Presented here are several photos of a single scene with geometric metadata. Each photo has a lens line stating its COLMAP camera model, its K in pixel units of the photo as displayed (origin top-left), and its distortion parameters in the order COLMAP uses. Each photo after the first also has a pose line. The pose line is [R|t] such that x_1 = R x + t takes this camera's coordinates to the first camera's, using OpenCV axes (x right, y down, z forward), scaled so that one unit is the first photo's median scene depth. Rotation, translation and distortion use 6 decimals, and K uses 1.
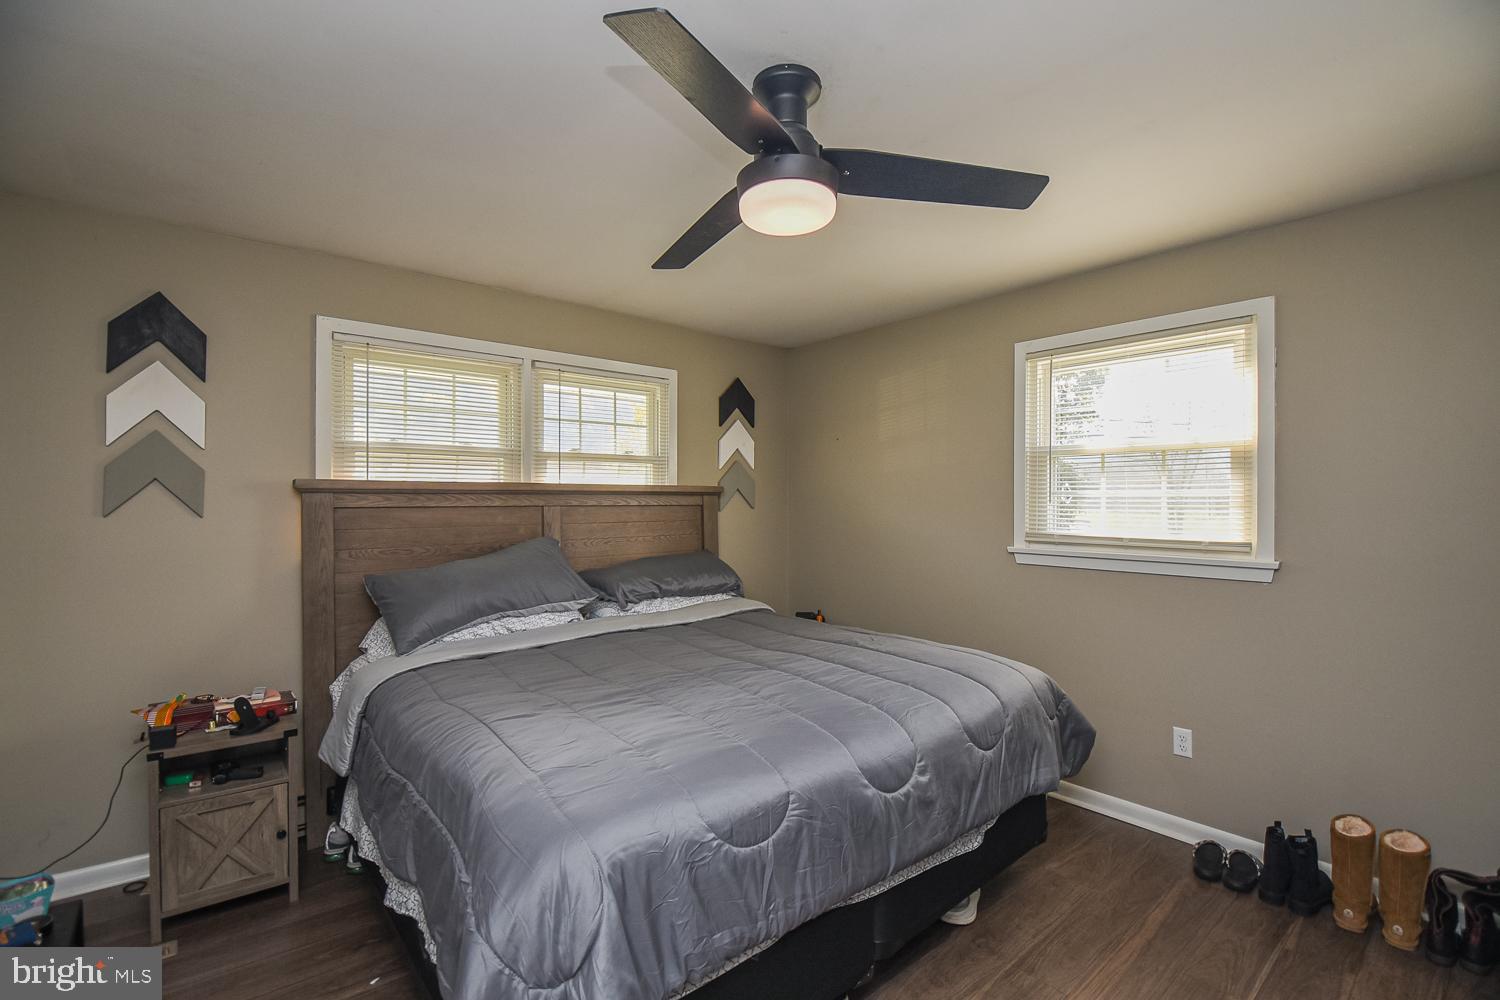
lens RADIAL K [[678.9, 0, 756.1], [0, 678.9, 501.4], [0, 0, 1]] dist [0.010529, -0.024184]
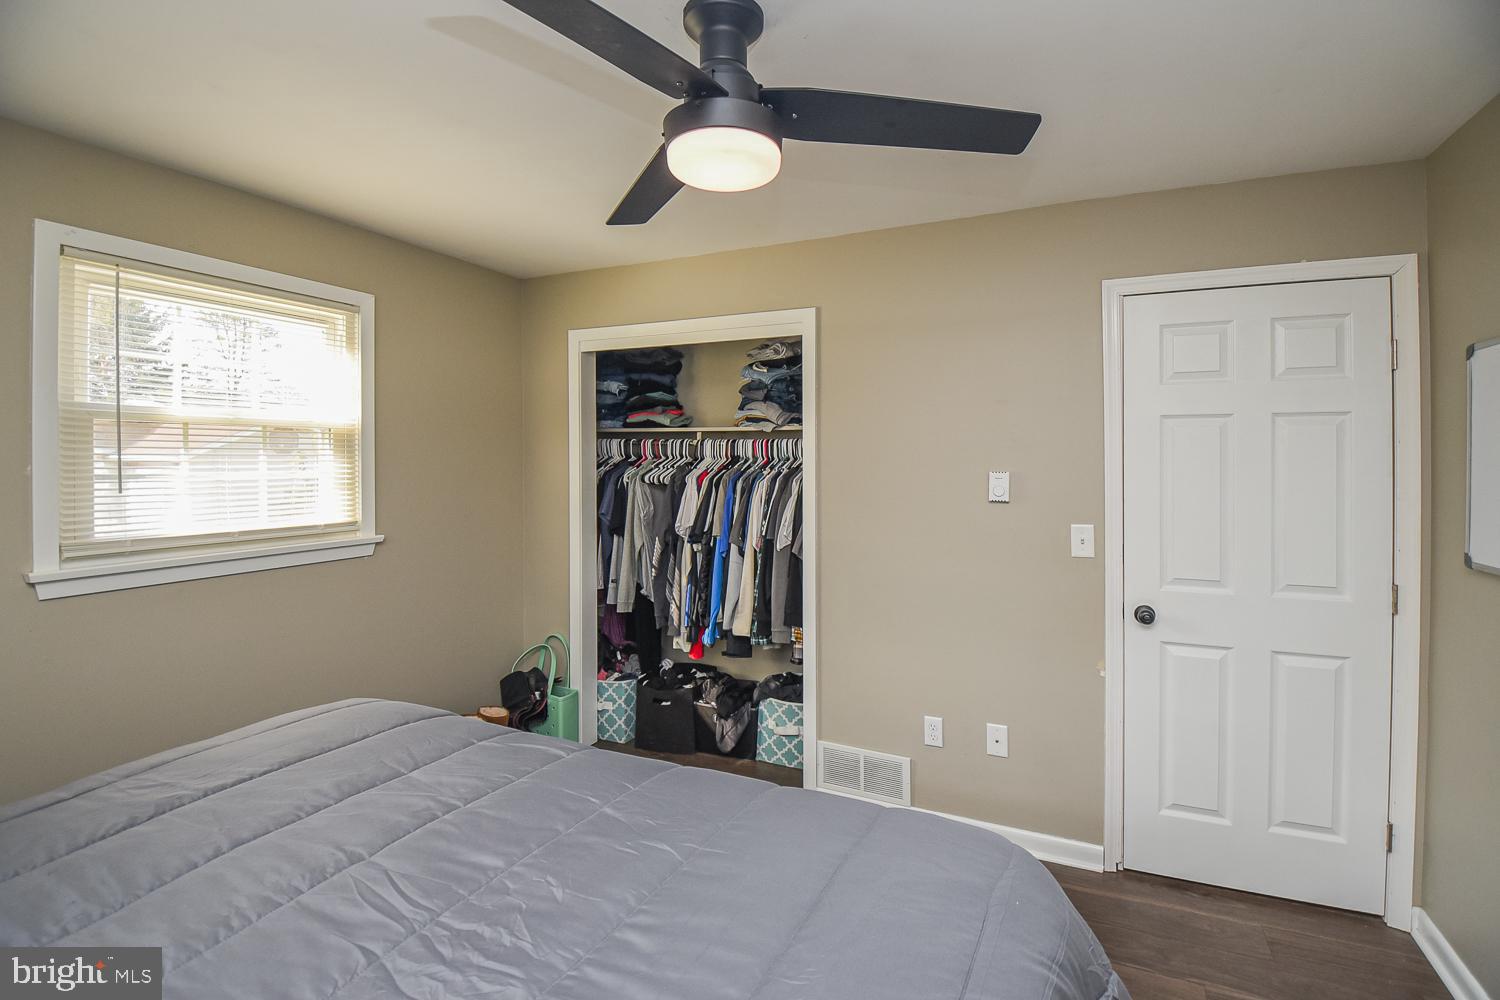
lens RADIAL K [[694.3, 0, 740.5], [0, 694.3, 462.5], [0, 0, 1]] dist [-0.000577, -0.017348]
pose [[-0.410680, -0.000681, 0.911779, -0.480732], [0.008614, 0.999952, 0.004627, -0.029073], [-0.911739, 0.009755, -0.410654, 0.862626]]
